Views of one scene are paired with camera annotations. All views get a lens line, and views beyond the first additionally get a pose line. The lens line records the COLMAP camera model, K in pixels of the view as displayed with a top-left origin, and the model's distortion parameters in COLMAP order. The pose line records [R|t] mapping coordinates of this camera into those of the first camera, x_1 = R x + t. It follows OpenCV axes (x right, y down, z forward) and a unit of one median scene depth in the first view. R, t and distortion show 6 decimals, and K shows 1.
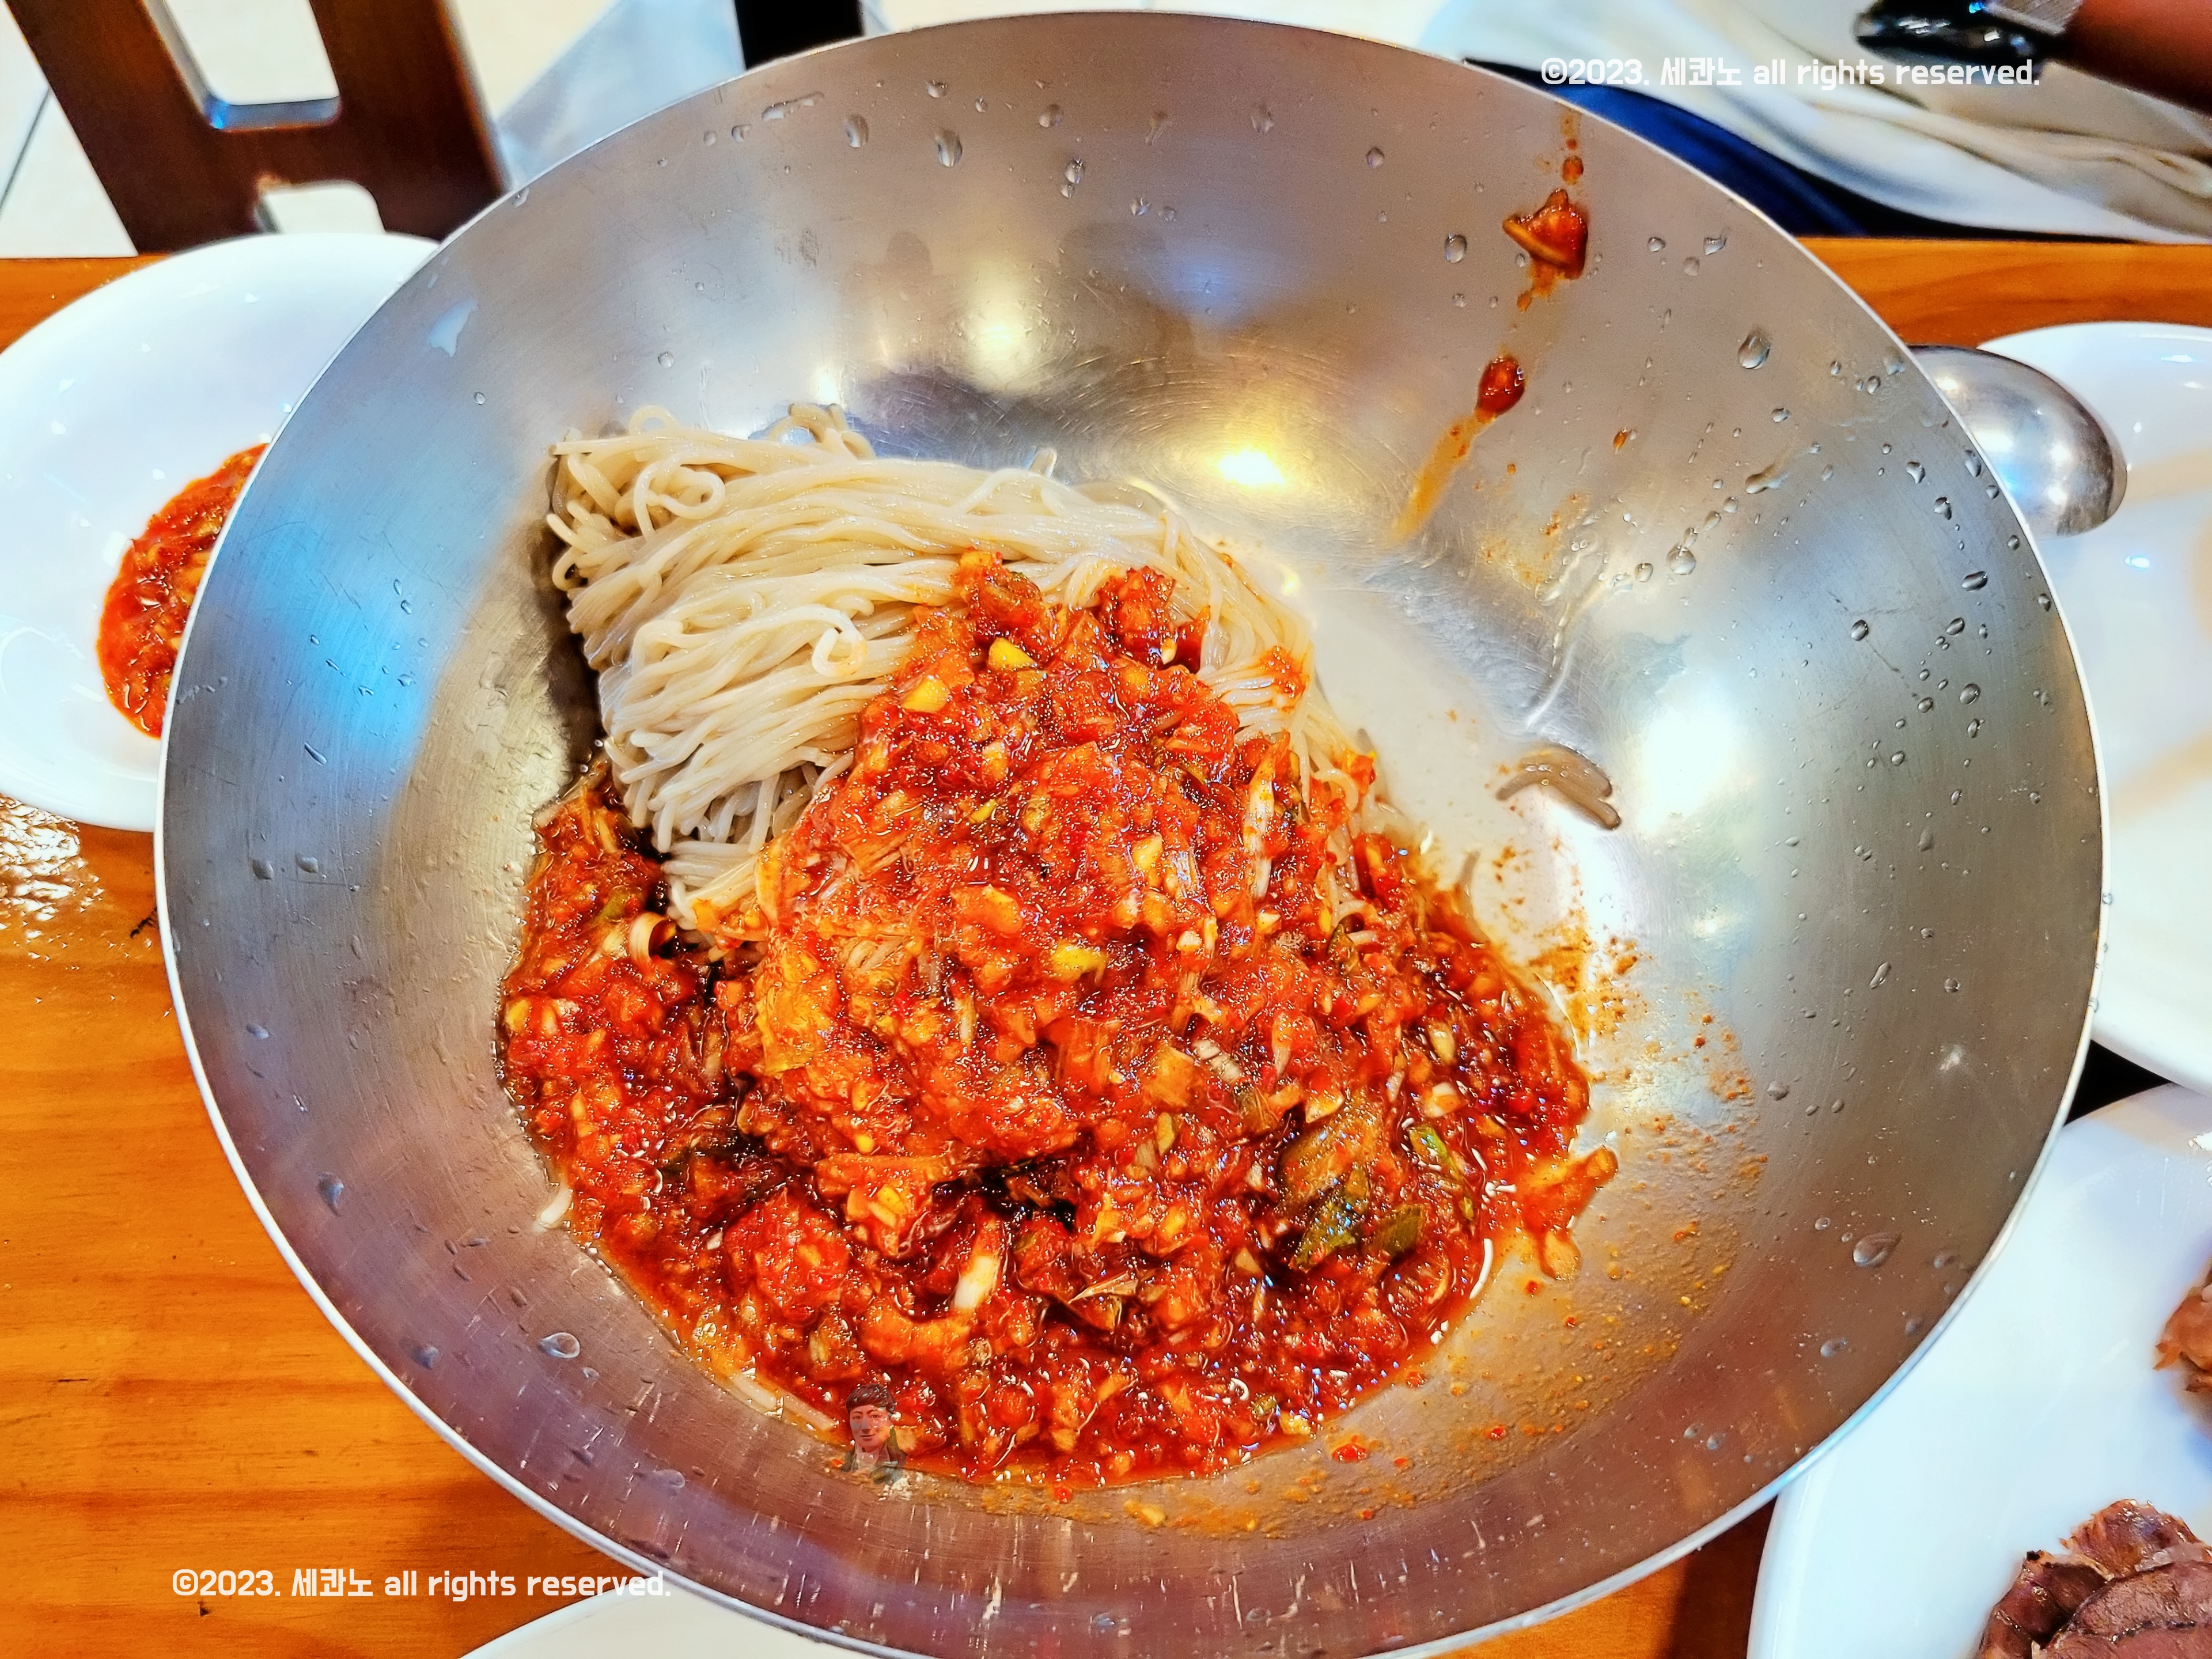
lens RADIAL K [[1759.4, 0, 1106.0], [0, 1759.4, 829.5], [0, 0, 1]] dist [-0.014452, 0.006166]
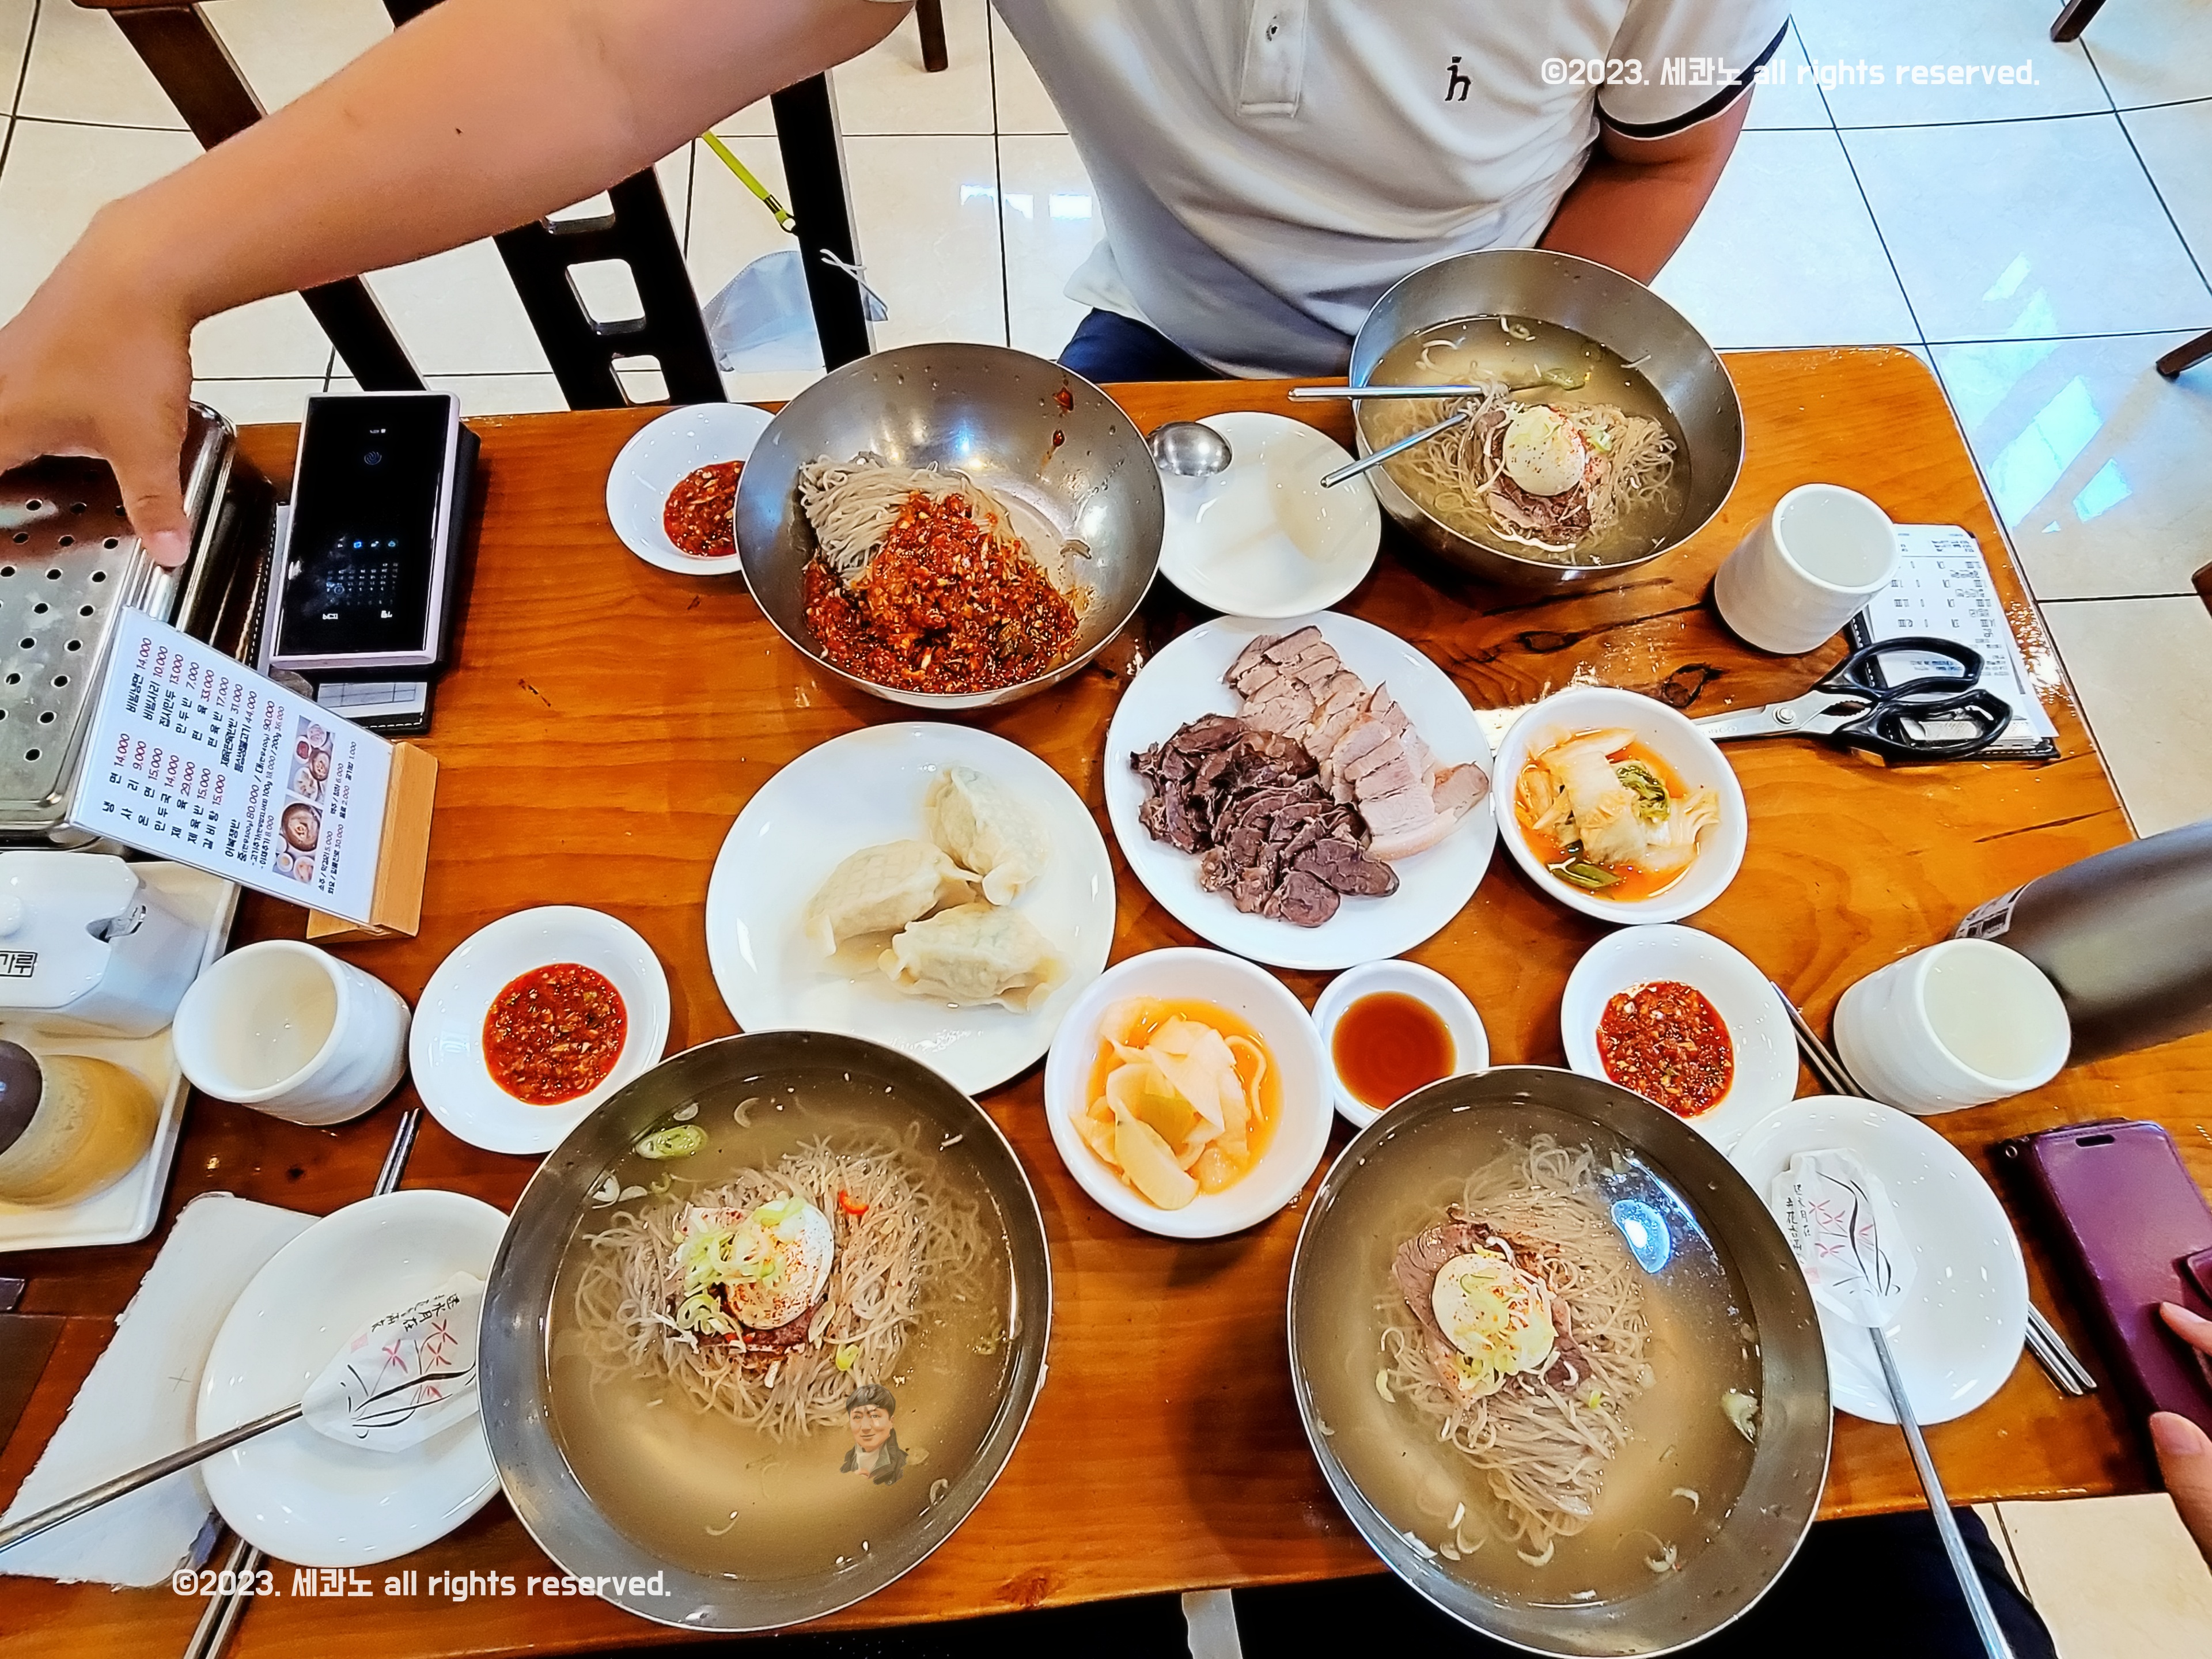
lens RADIAL K [[1252.3, 0, 1133.8], [0, 1252.3, 829.4], [0, 0, 1]] dist [0.000041, 0.000041]
pose [[0.995245, -0.061167, 0.075808, 0.164797], [0.053432, 0.993534, 0.100179, 0.358472], [-0.081445, -0.095652, 0.992077, -1.999345]]
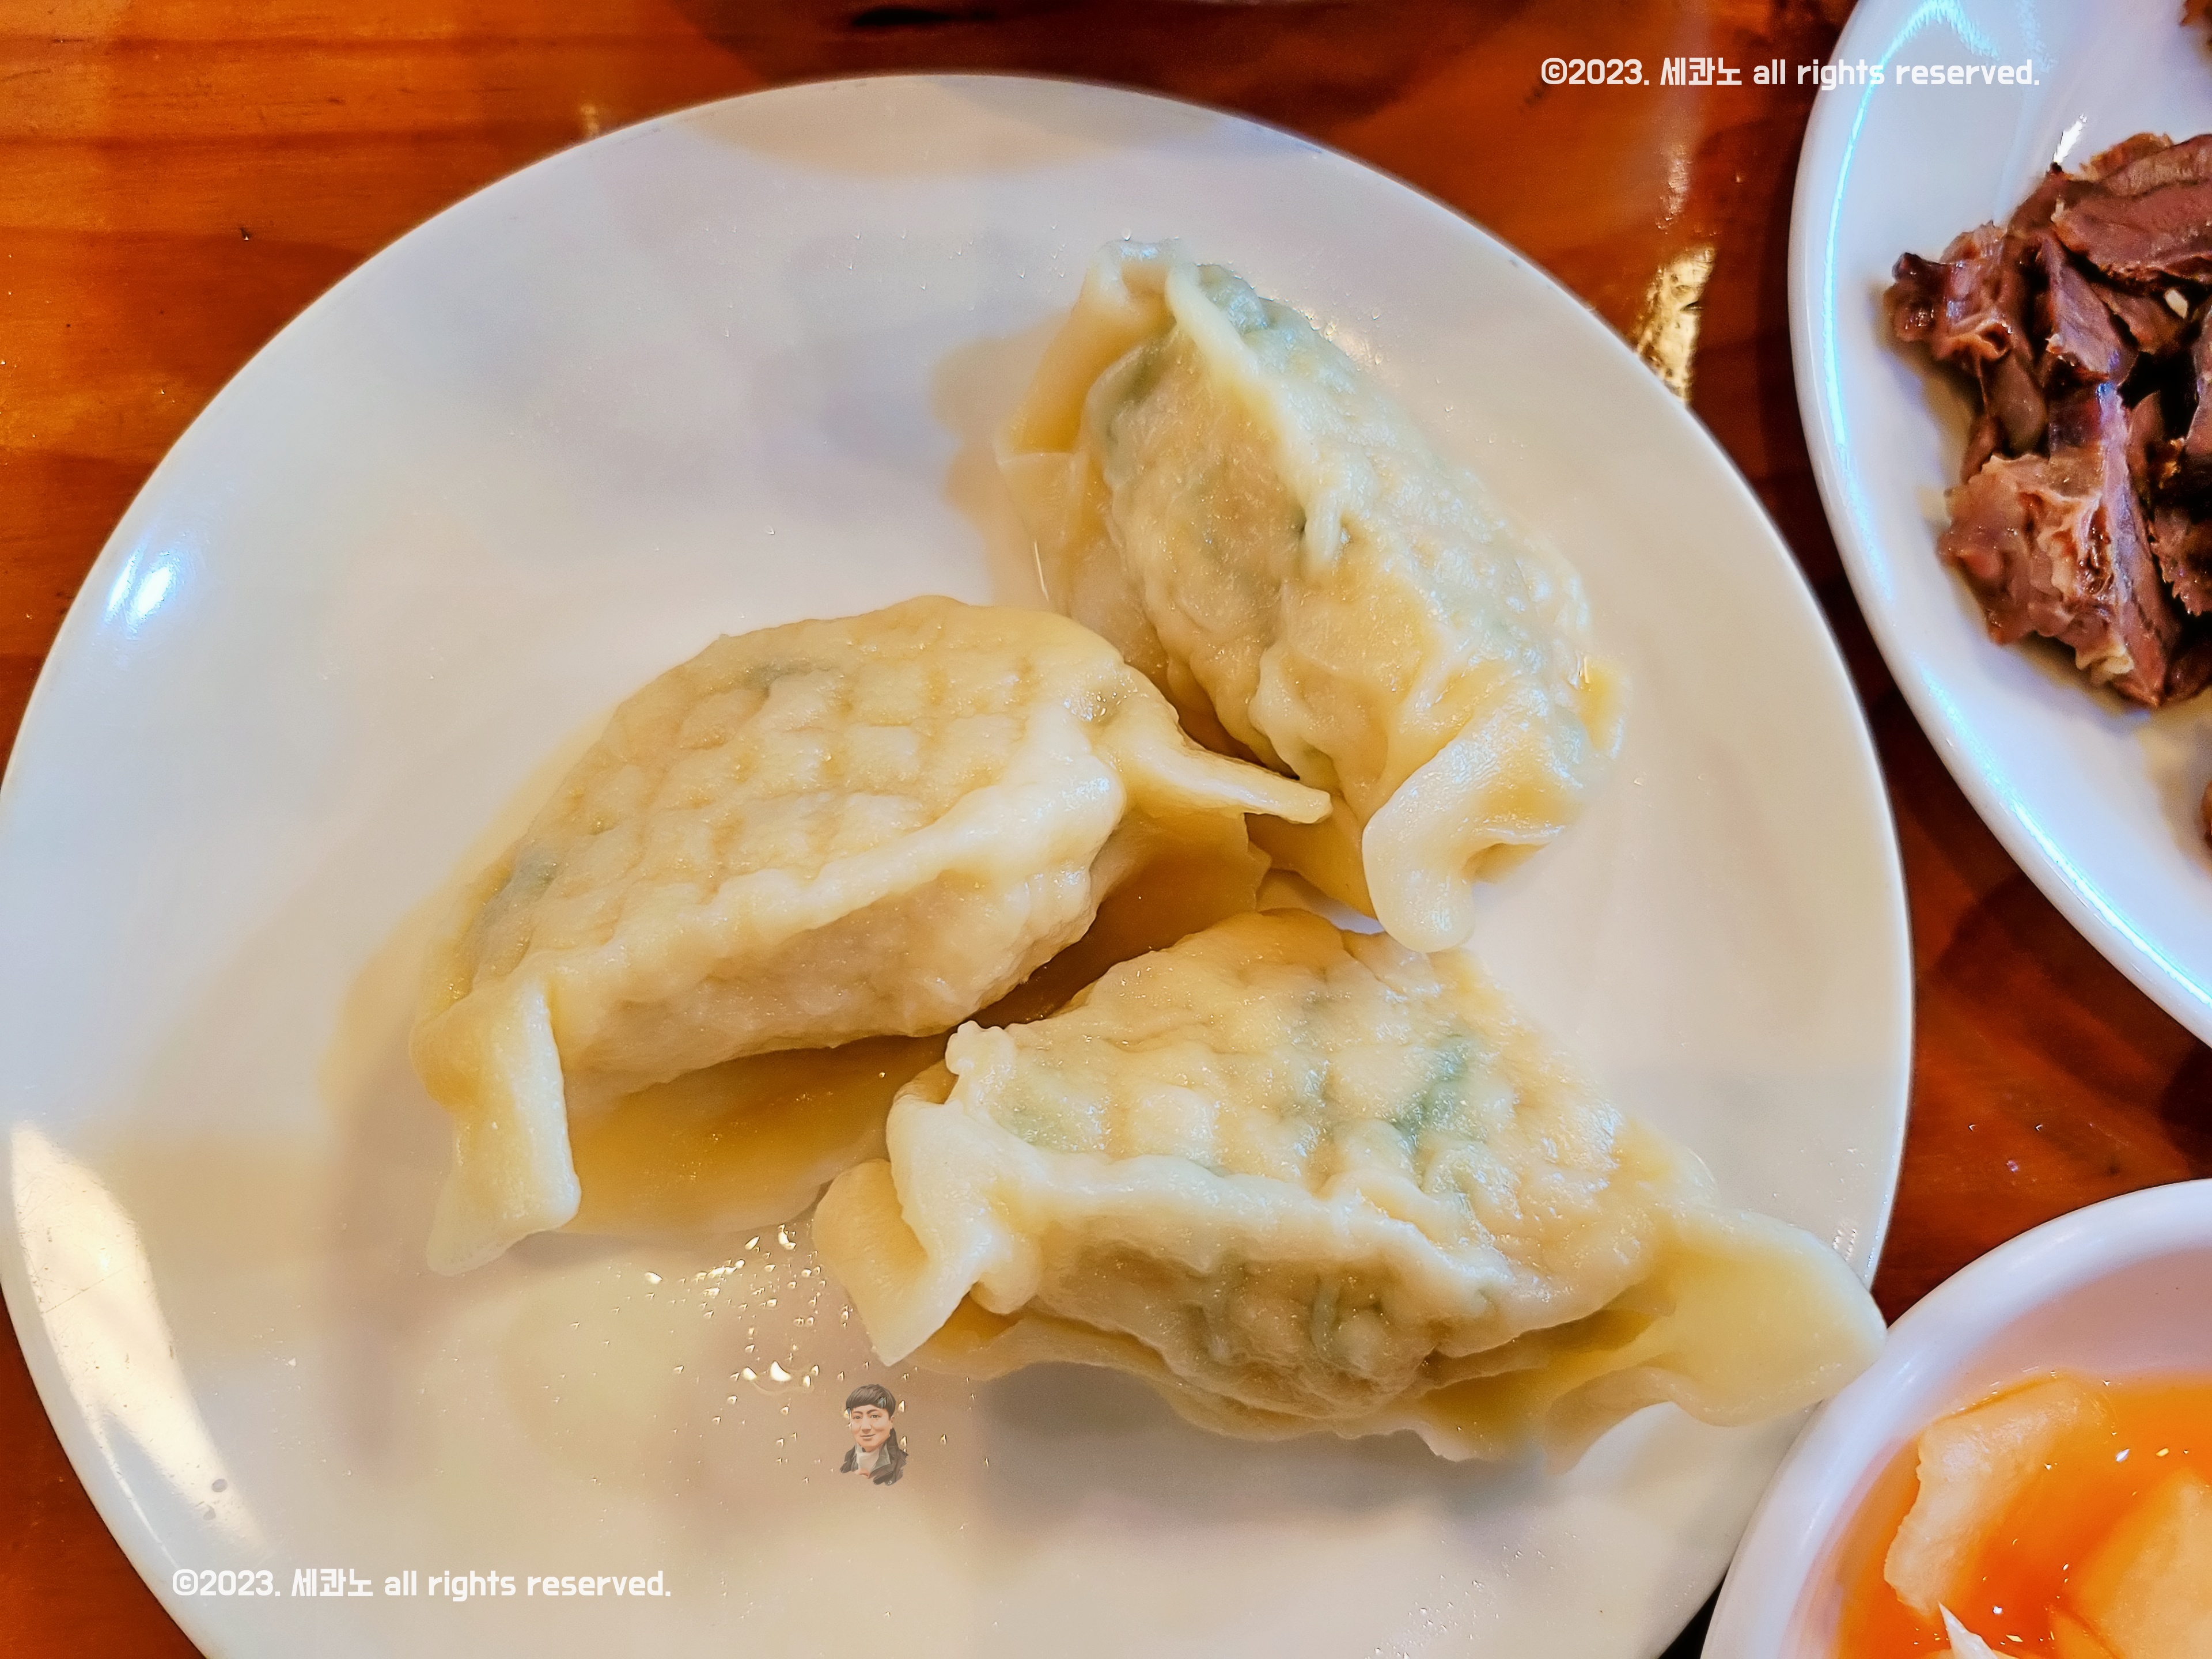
lens RADIAL K [[1759.4, 0, 1106.0], [0, 1759.4, 829.5], [0, 0, 1]] dist [-0.014452, 0.006166]
pose [[0.998251, -0.030533, 0.050614, -0.095013], [0.018717, 0.975475, 0.219314, 0.557960], [-0.056069, -0.217983, 0.974341, -0.048859]]
